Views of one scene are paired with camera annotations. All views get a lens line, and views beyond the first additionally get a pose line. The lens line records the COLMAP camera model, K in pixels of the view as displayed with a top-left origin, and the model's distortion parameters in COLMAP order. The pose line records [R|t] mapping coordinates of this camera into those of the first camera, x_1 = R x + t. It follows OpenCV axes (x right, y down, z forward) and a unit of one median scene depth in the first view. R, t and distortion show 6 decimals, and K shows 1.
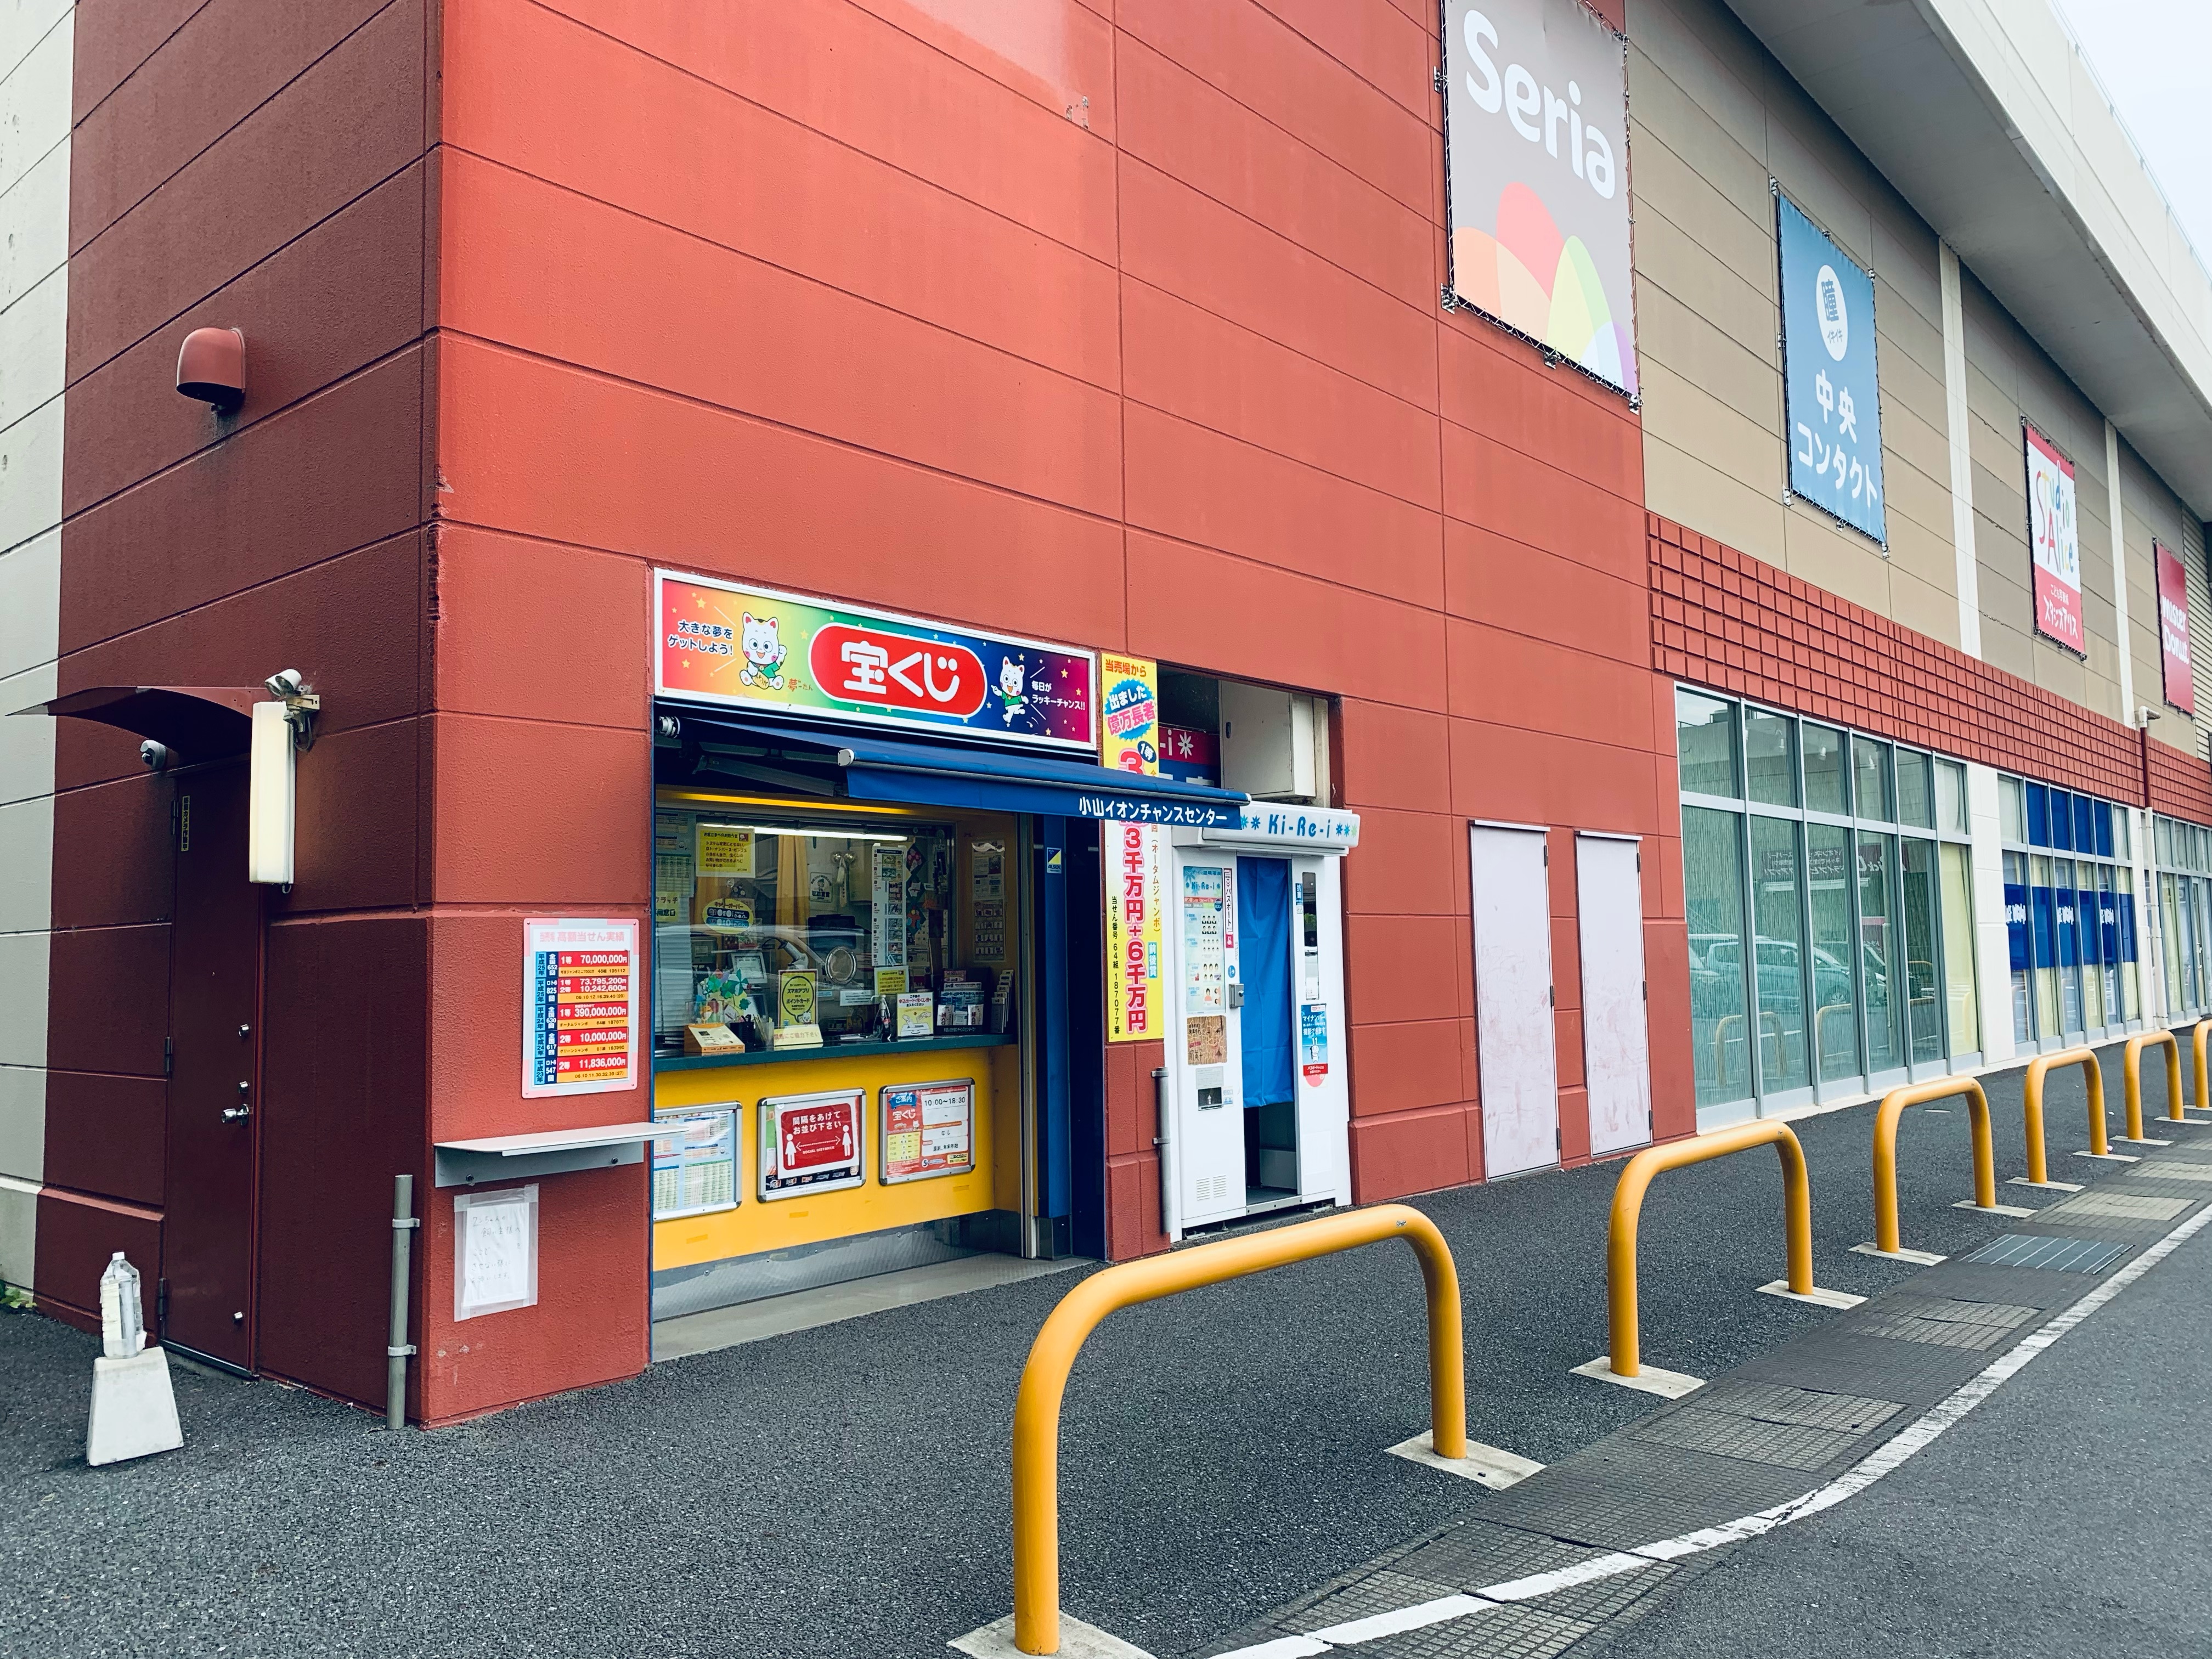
lens RADIAL K [[1663.2, 0, 1109.9], [0, 1663.2, 829.2], [0, 0, 1]] dist [0.024884, -0.026672]
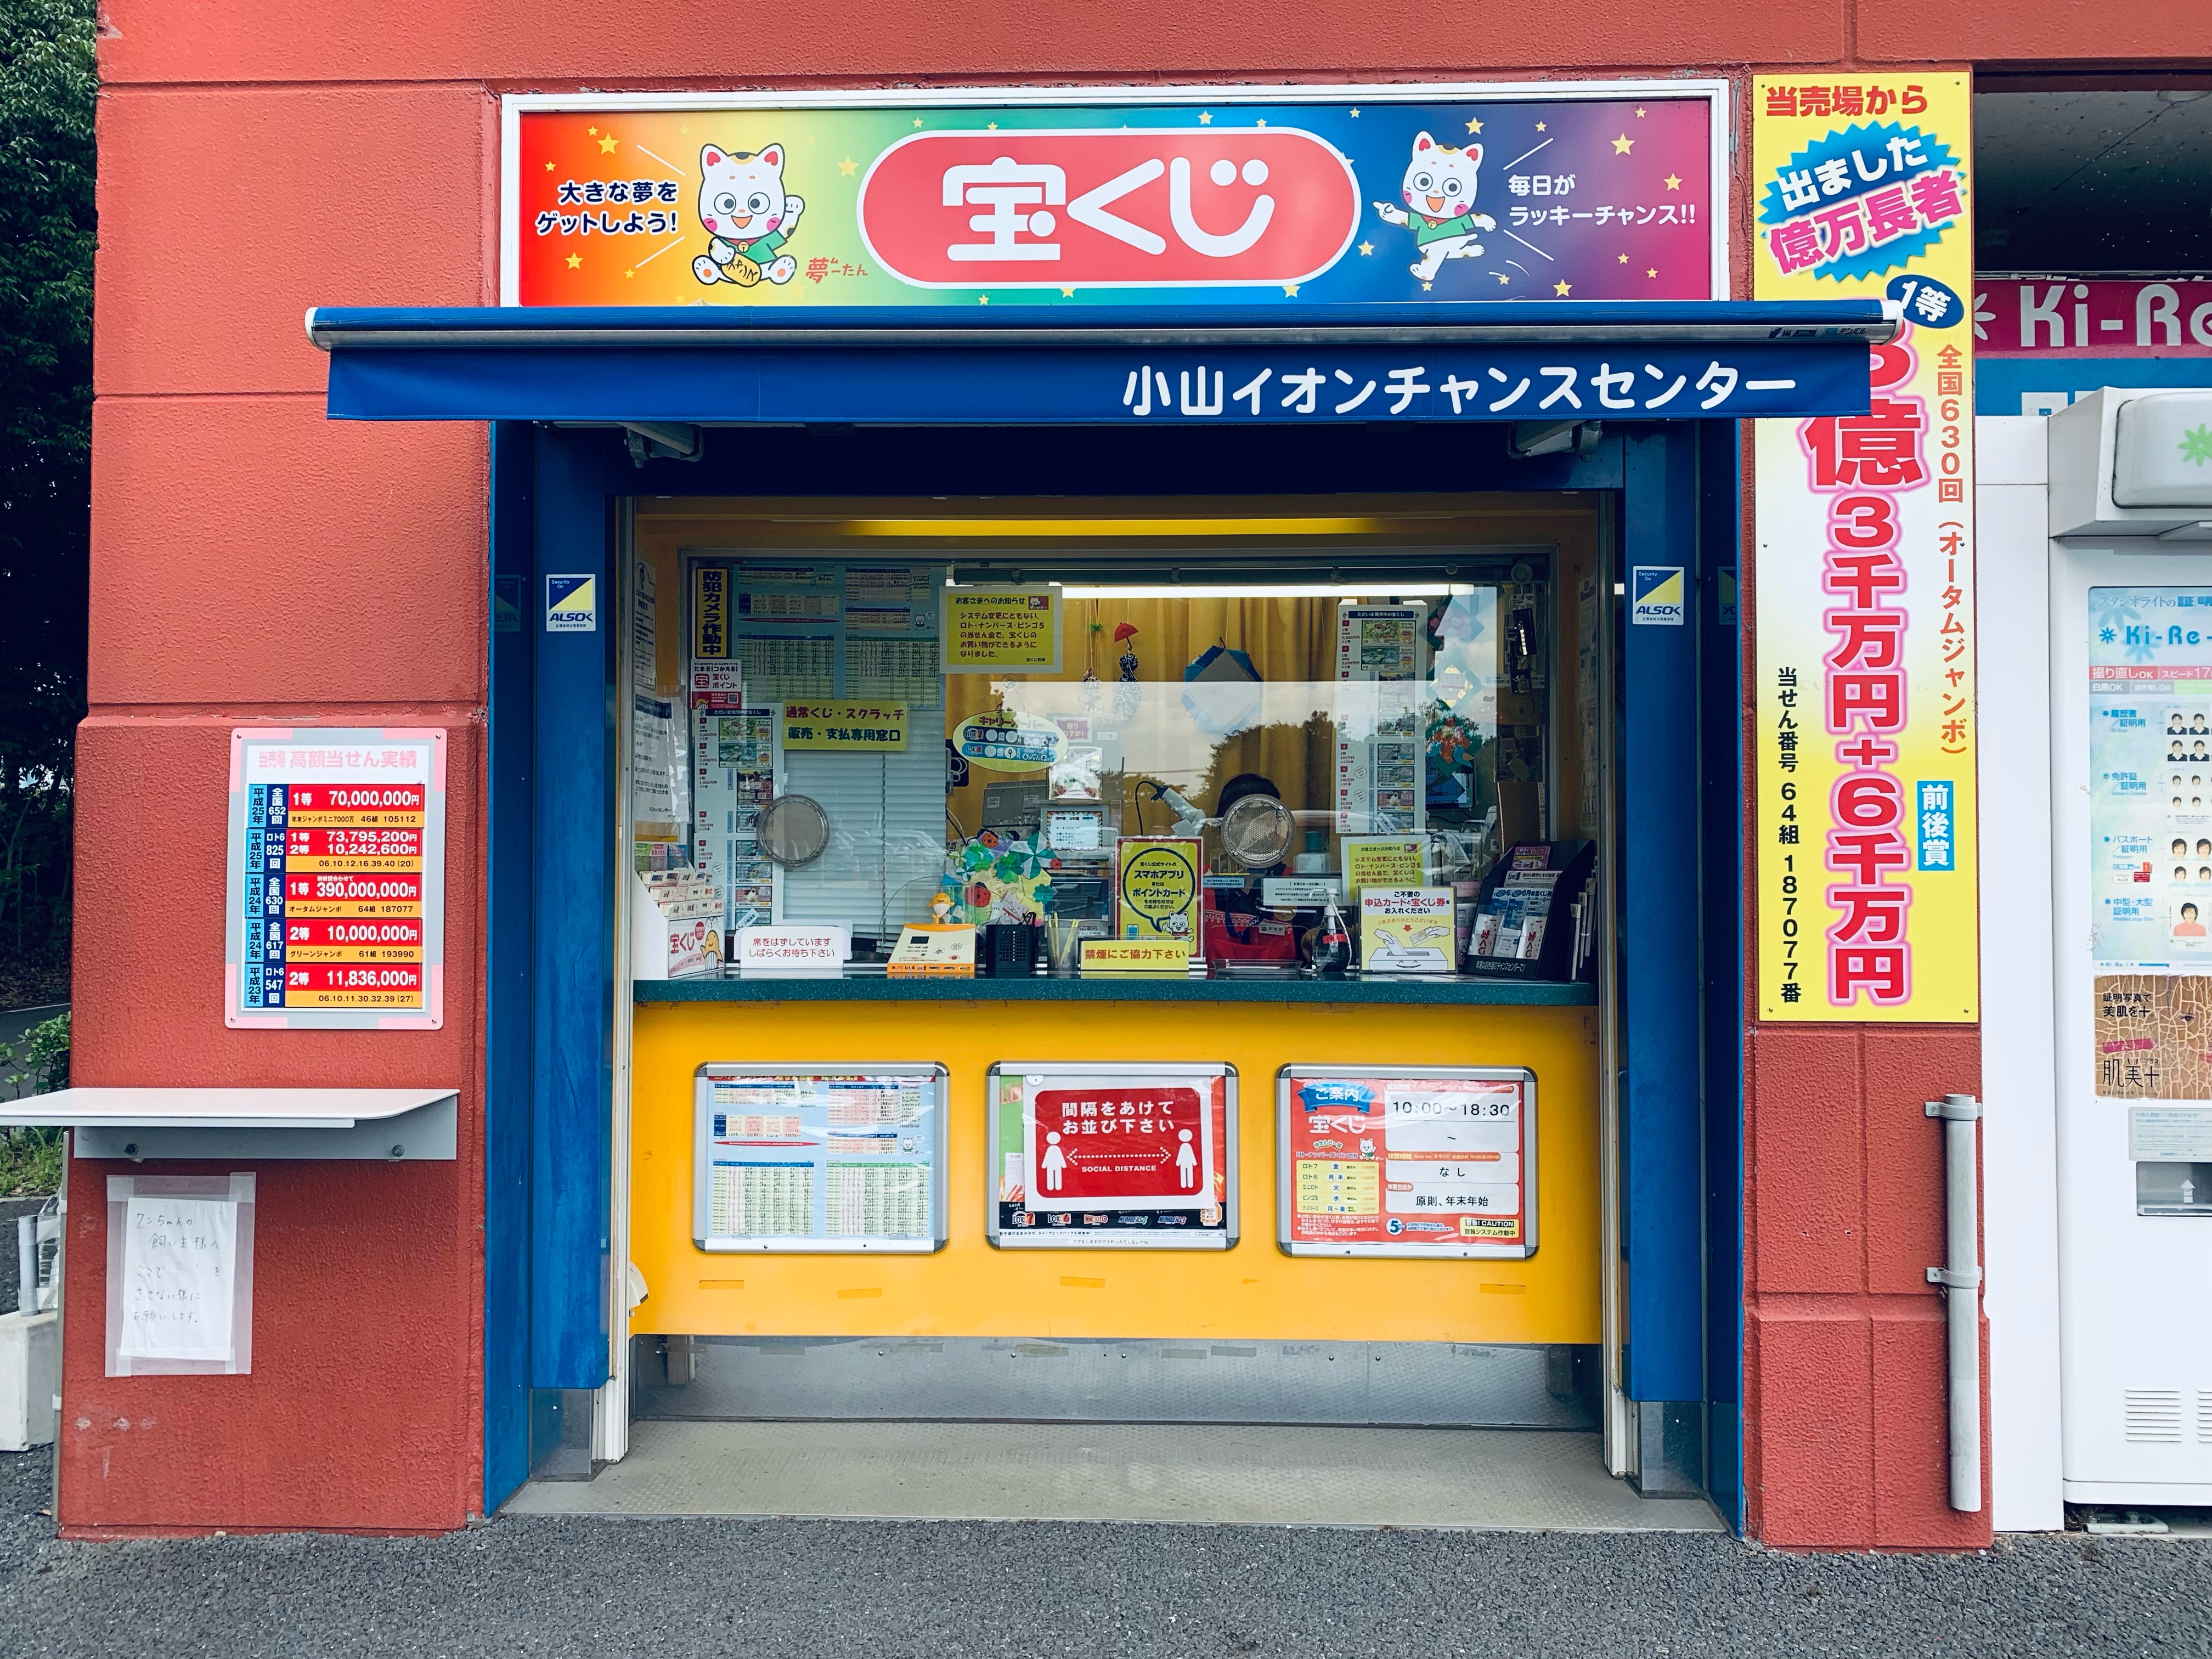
lens RADIAL K [[1663.2, 0, 1094.4], [0, 1663.2, 826.5], [0, 0, 1]] dist [0.024884, -0.026672]
pose [[0.625785, 0.004707, -0.779982, 0.237571], [0.045274, 0.998077, 0.042347, 0.059459], [0.778681, -0.061813, 0.624368, 0.667042]]
